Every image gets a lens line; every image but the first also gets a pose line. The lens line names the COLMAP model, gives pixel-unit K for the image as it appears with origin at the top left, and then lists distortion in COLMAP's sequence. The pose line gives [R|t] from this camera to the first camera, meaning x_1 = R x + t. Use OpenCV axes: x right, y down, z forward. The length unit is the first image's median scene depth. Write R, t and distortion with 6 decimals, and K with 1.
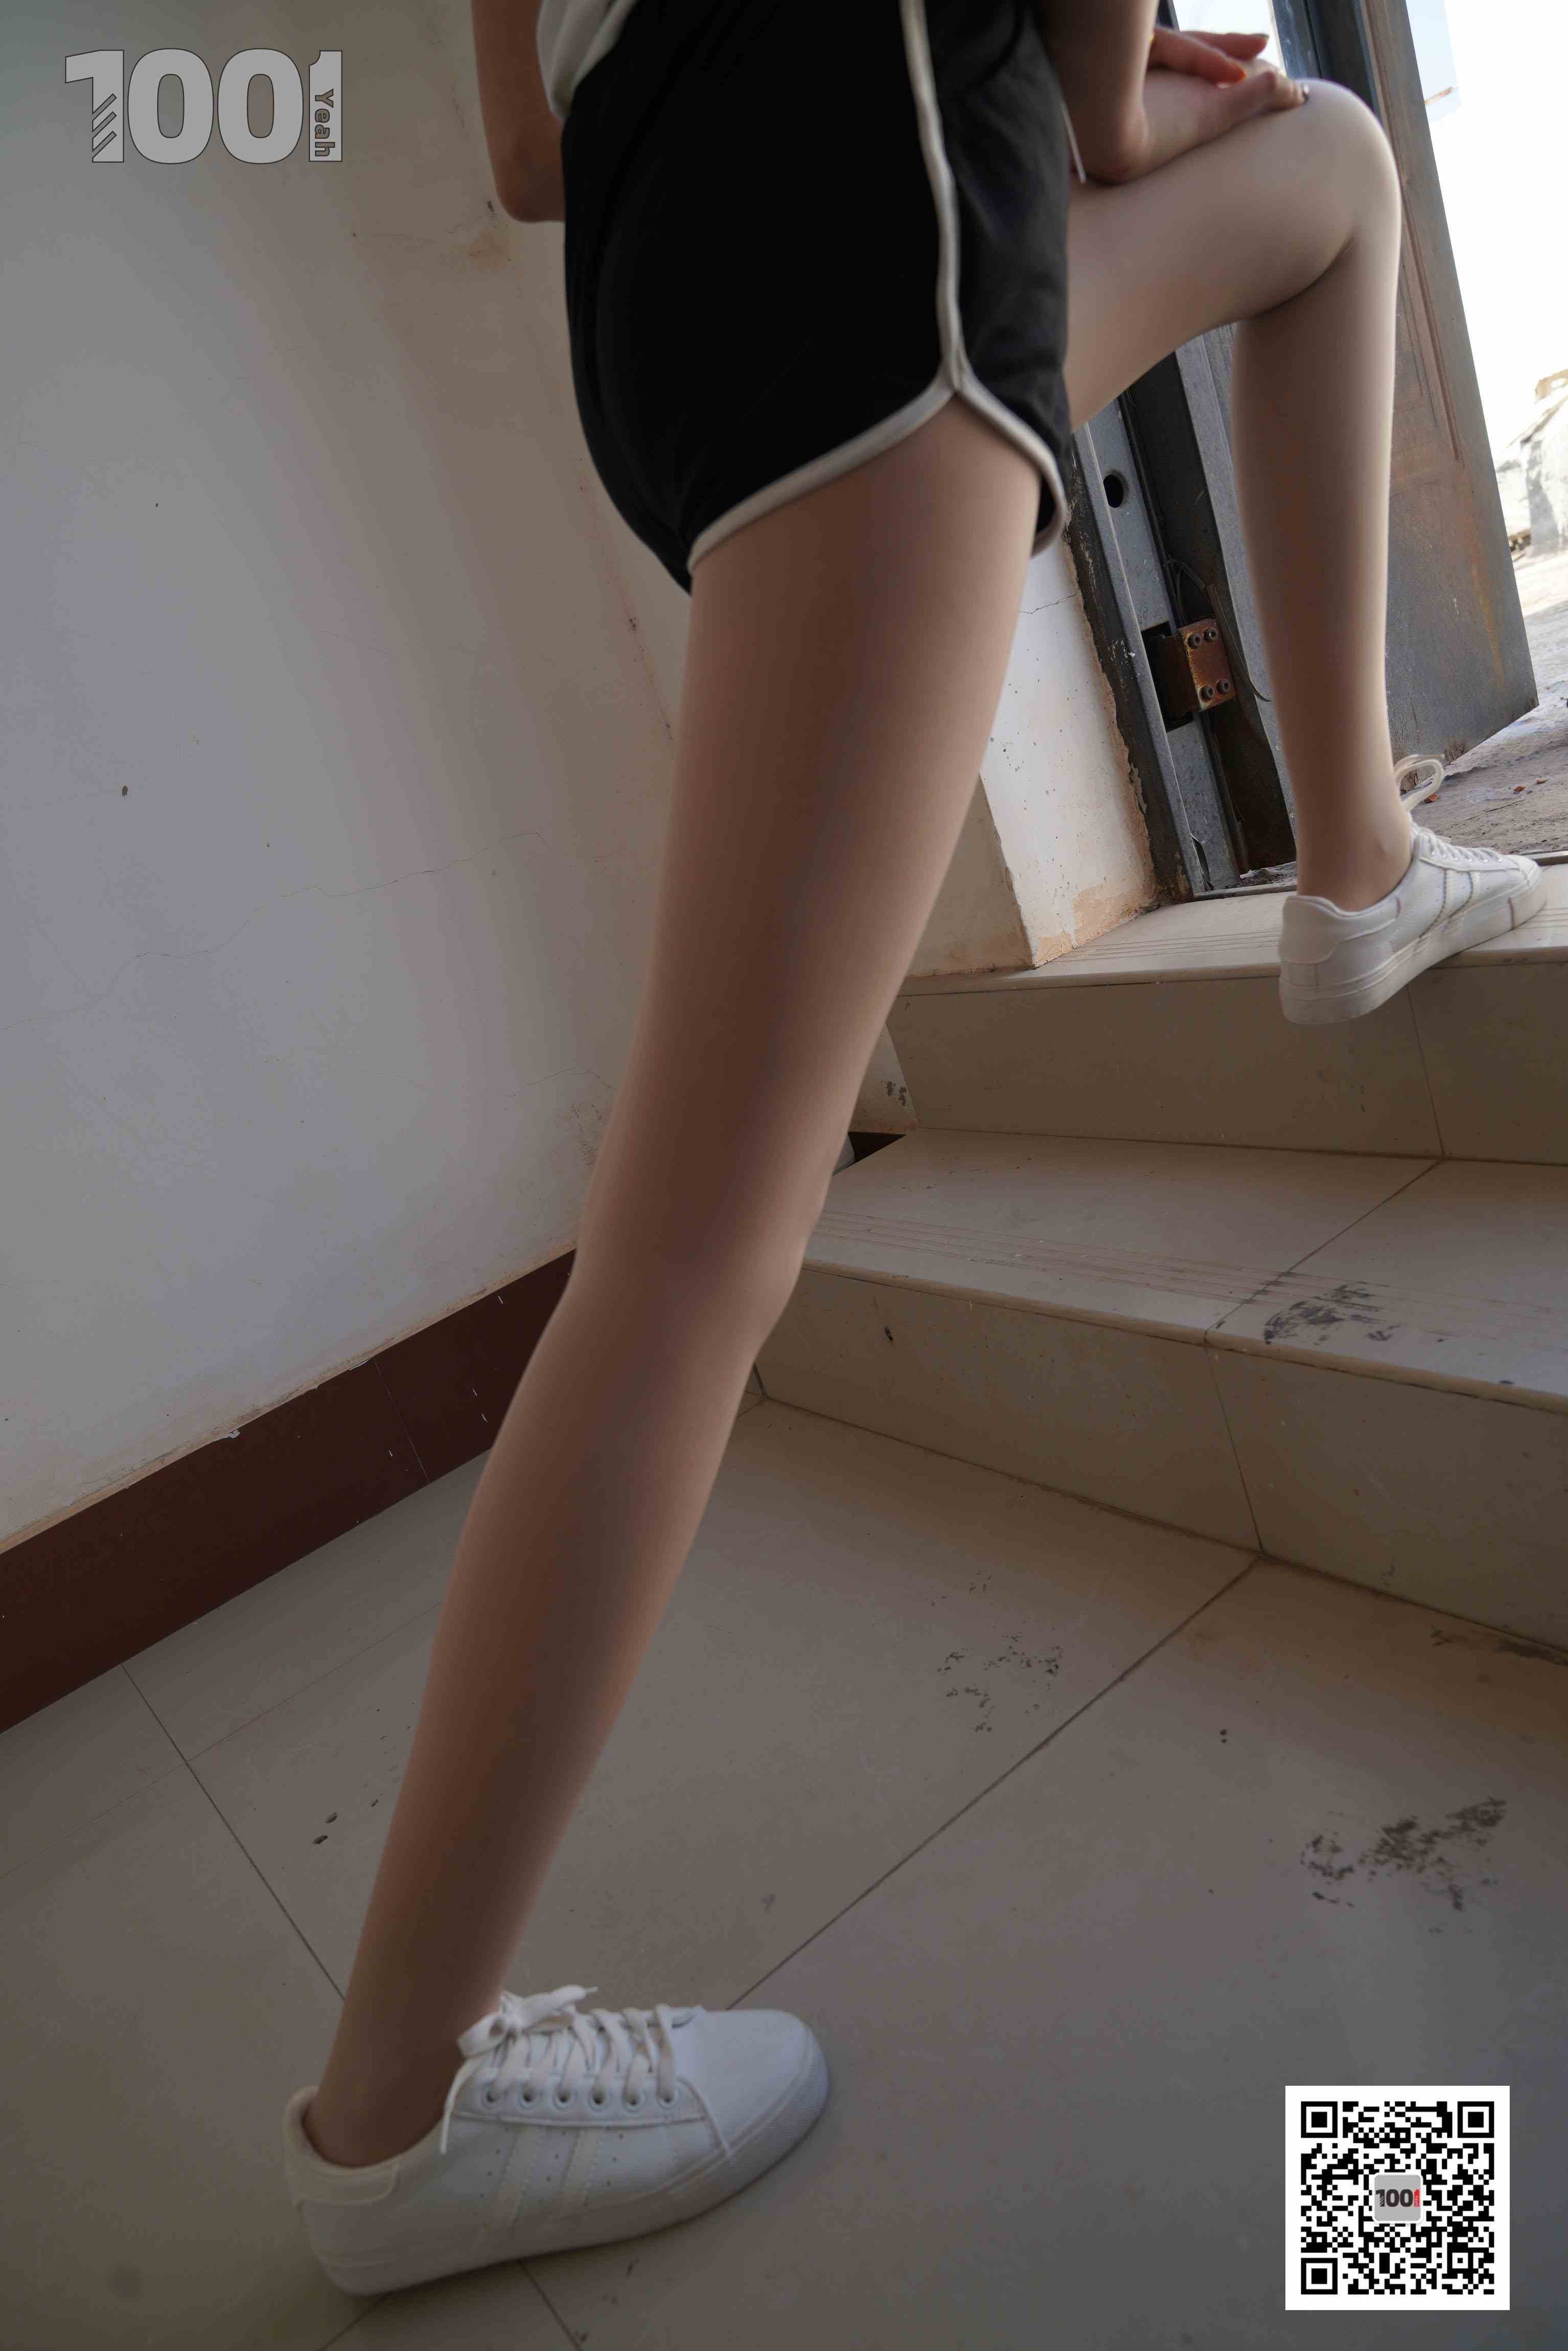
lens RADIAL K [[1597.0, 0, 779.3], [0, 1597.0, 1188.2], [0, 0, 1]] dist [-0.036546, 0.028773]
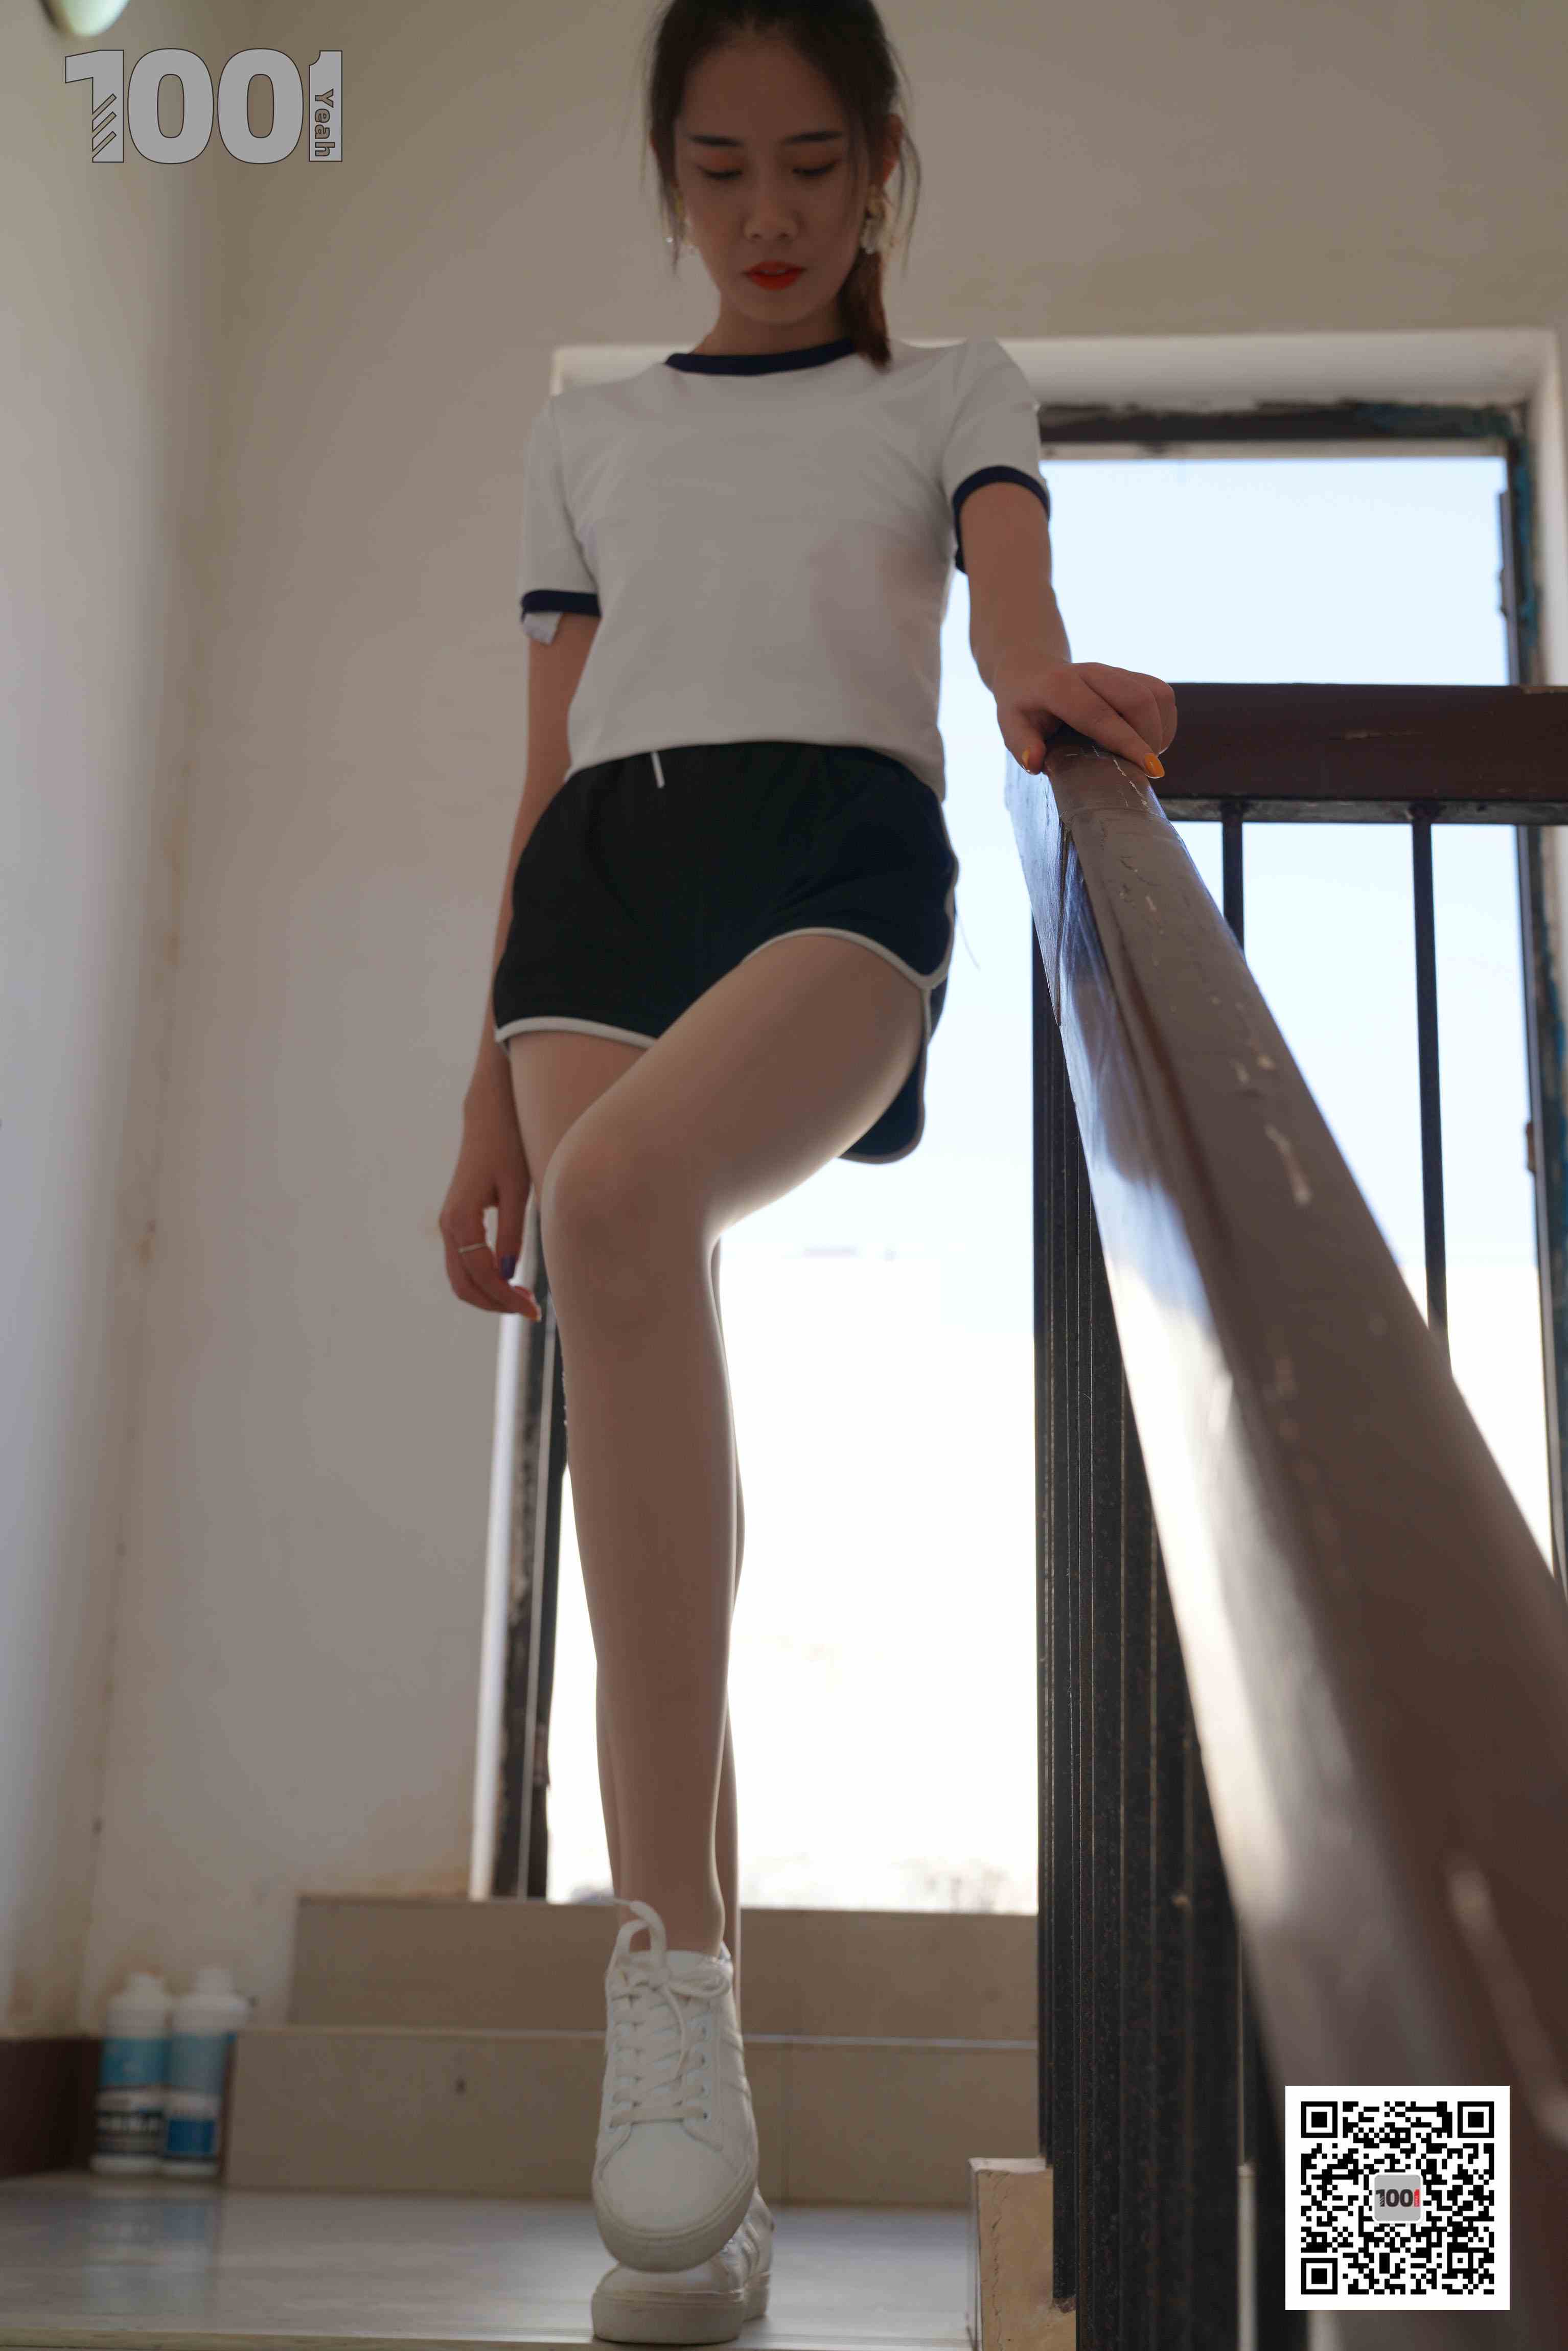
lens RADIAL K [[2877.6, 0, 796.1], [0, 2877.6, 1185.5], [0, 0, 1]] dist [0.005509, -0.018746]
pose [[0.572230, 0.529910, 0.625899, -2.265482], [0.030418, 0.748965, -0.661912, 1.528355], [-0.819529, 0.397804, 0.412461, -0.683069]]
